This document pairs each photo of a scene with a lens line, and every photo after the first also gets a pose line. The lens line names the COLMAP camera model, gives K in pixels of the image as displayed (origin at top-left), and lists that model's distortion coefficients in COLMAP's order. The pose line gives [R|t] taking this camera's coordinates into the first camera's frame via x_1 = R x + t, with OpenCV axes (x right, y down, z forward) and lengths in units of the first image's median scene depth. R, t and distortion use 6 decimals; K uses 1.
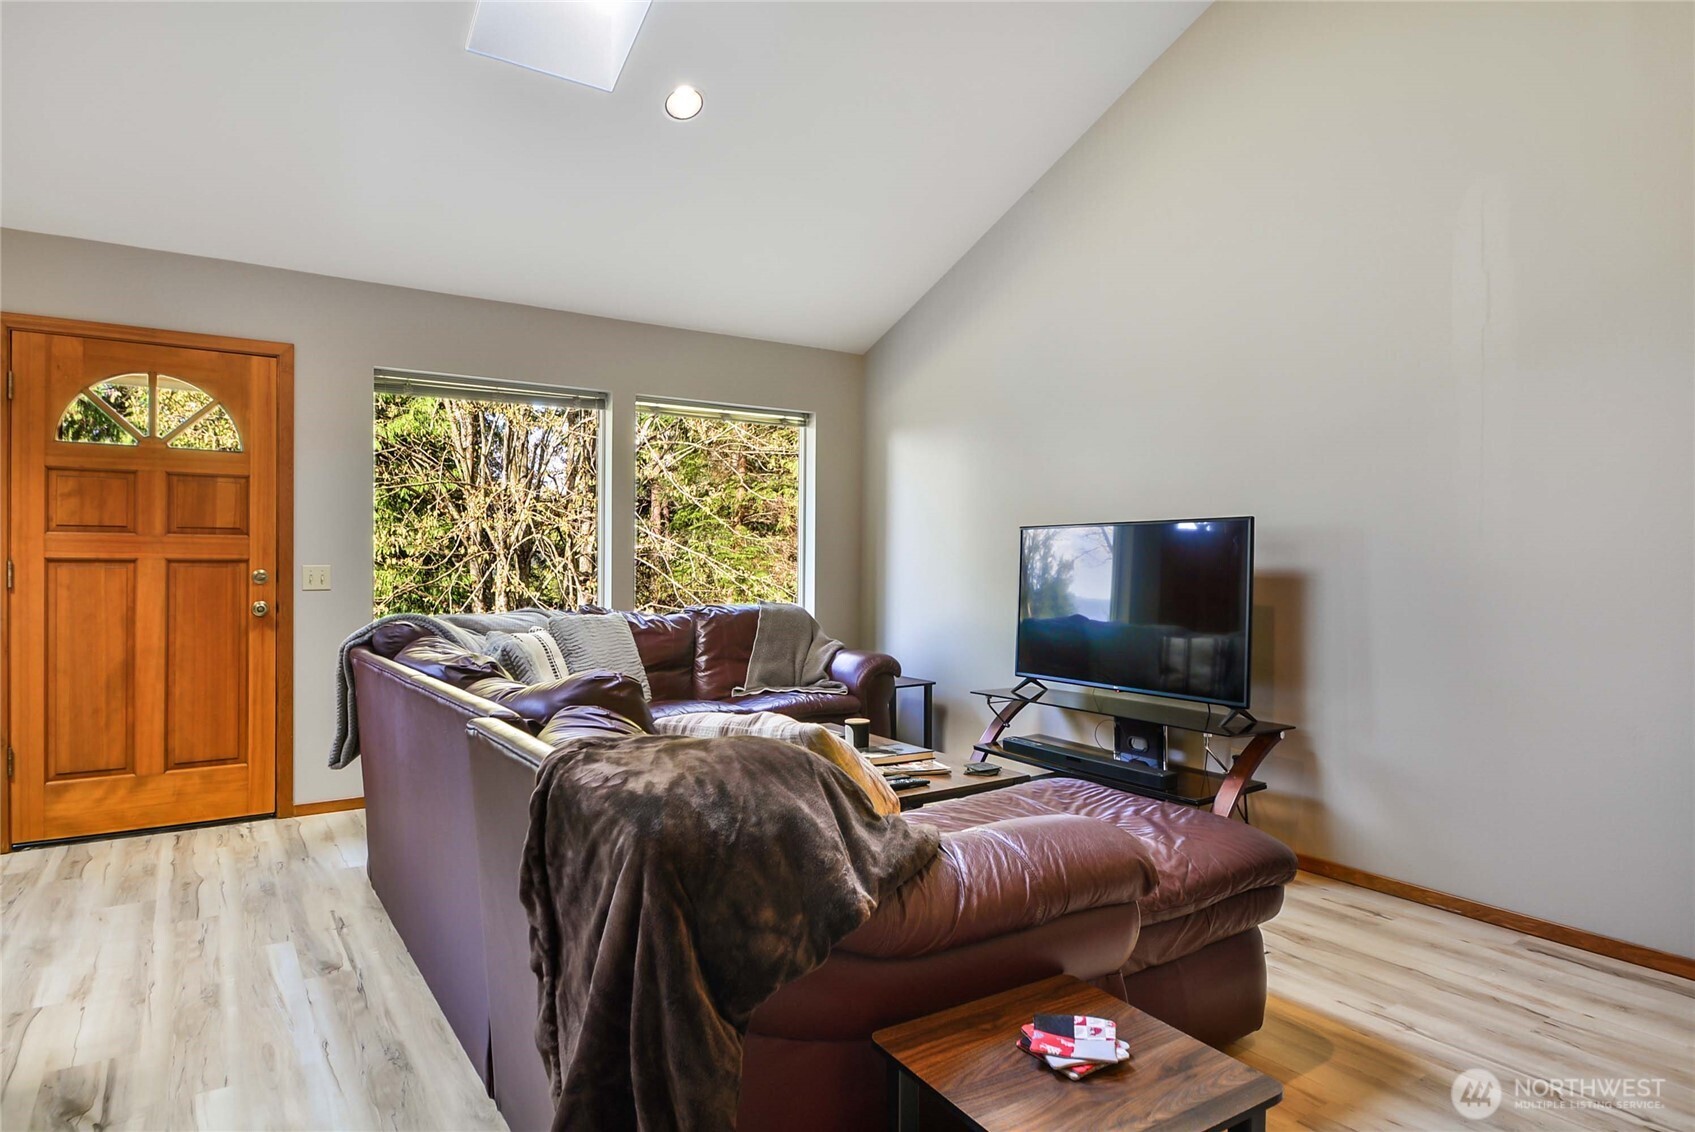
lens RADIAL K [[952.7, 0, 832.9], [0, 952.7, 558.7], [0, 0, 1]] dist [0.024822, -0.024987]
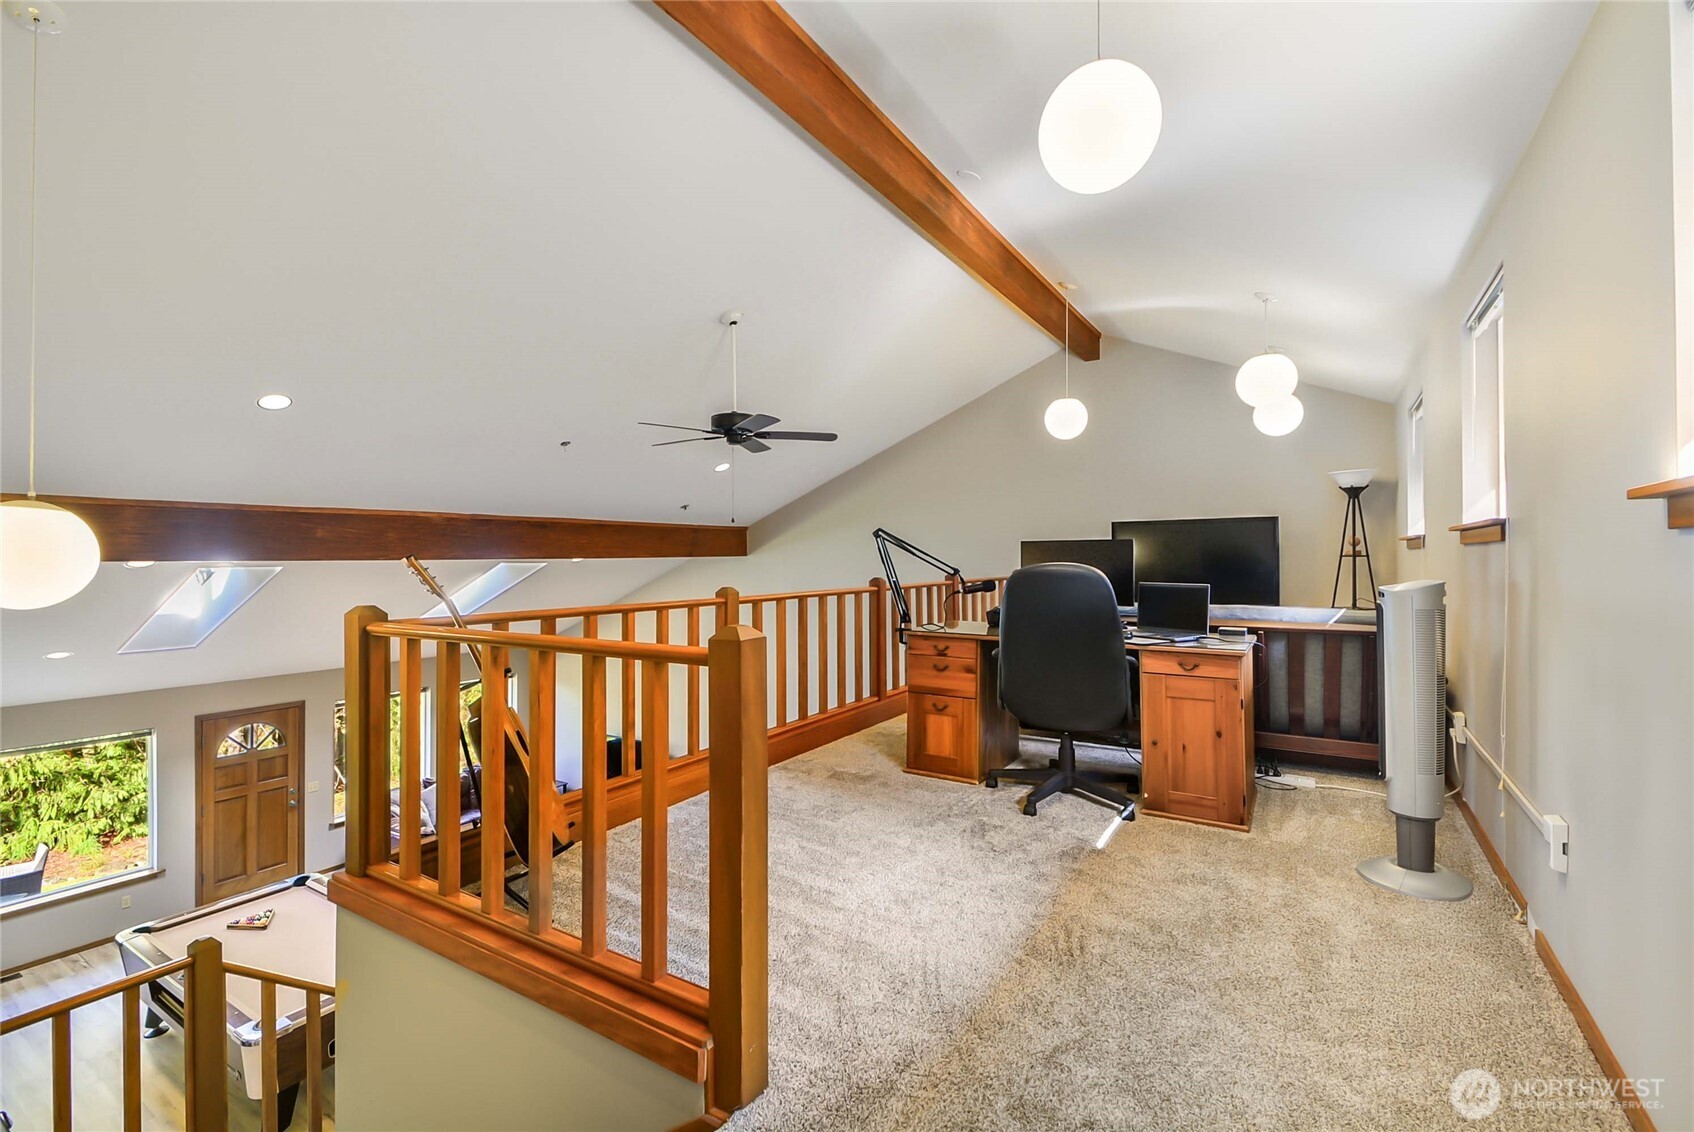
lens RADIAL K [[758.5, 0, 841.8], [0, 758.5, 557.1], [0, 0, 1]] dist [0.025443, -0.016497]
pose [[0.914476, -0.005604, 0.404602, -0.071087], [0.006208, 0.999981, -0.000180, -0.659360], [-0.404593, 0.002676, 0.914493, -1.644587]]
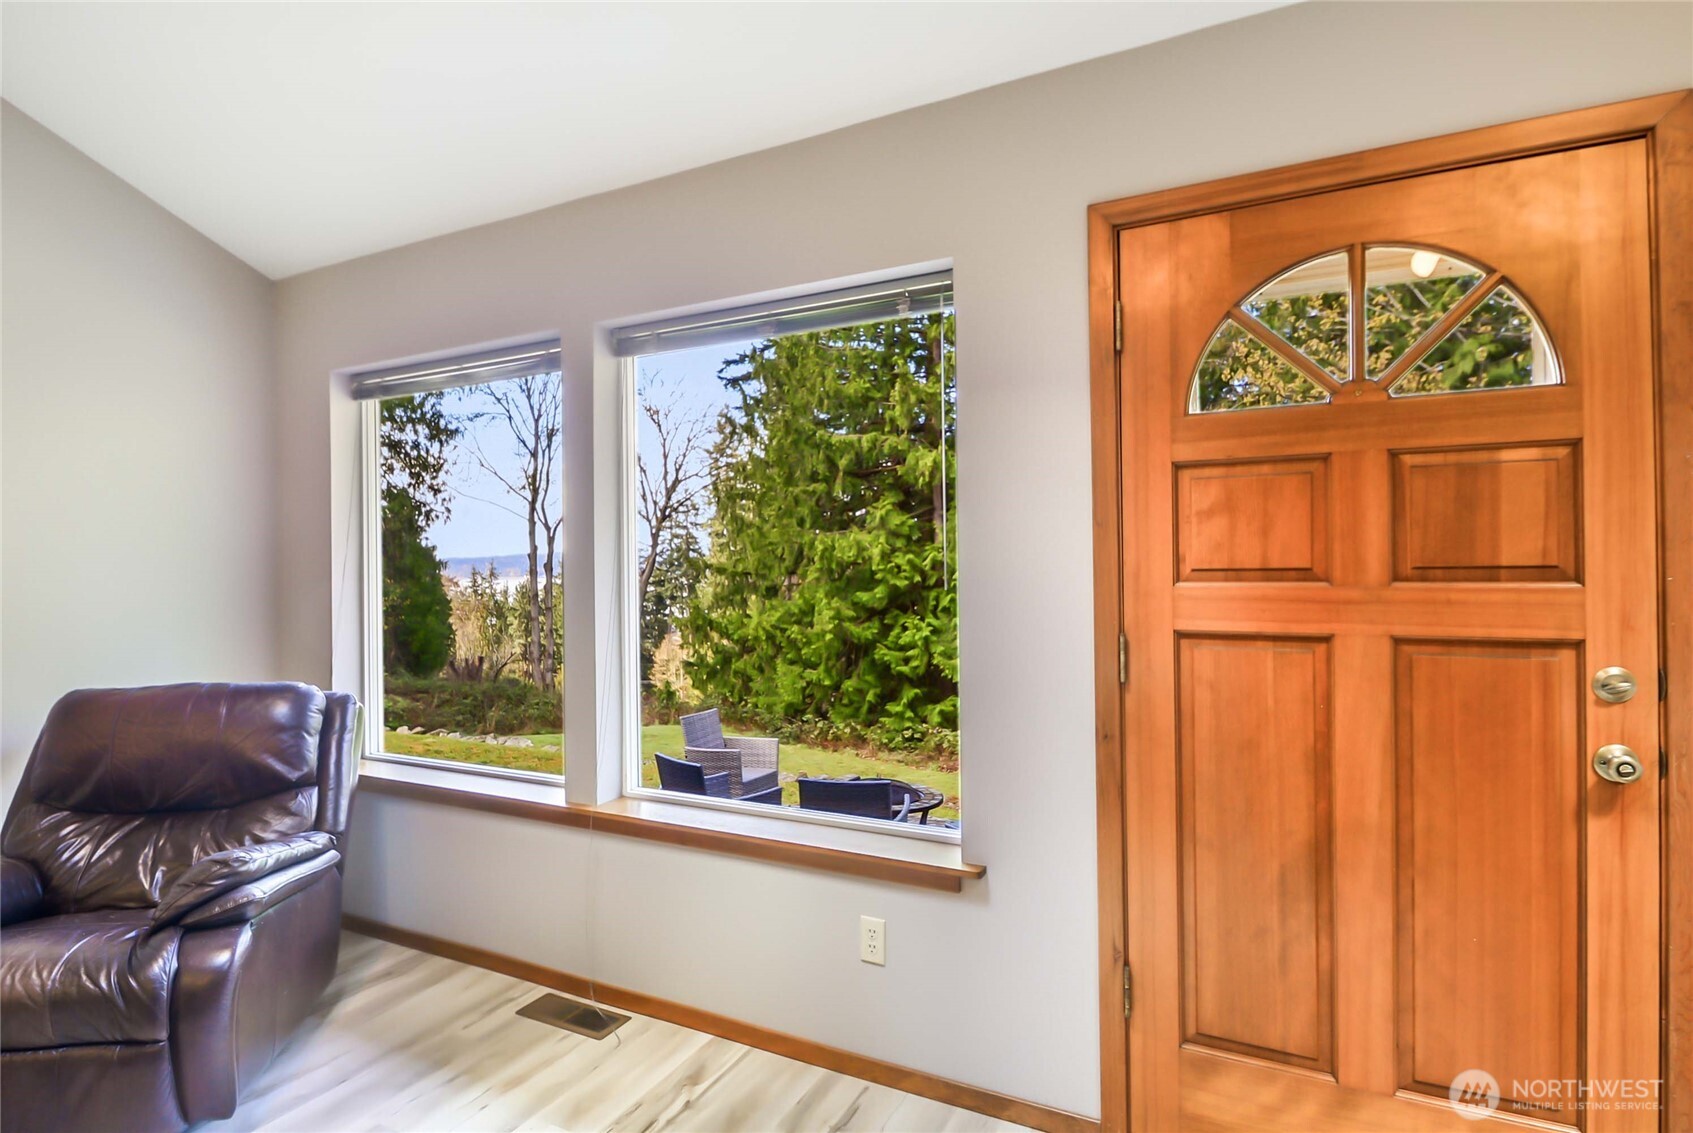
lens RADIAL K [[872.6, 0, 834.7], [0, 872.6, 567.1], [0, 0, 1]] dist [0.003179, -0.000386]
pose [[0.482557, -0.011591, -0.875788, -0.465696], [0.012118, 0.999905, -0.006557, -0.034839], [0.875781, -0.007449, 0.482651, 0.572846]]
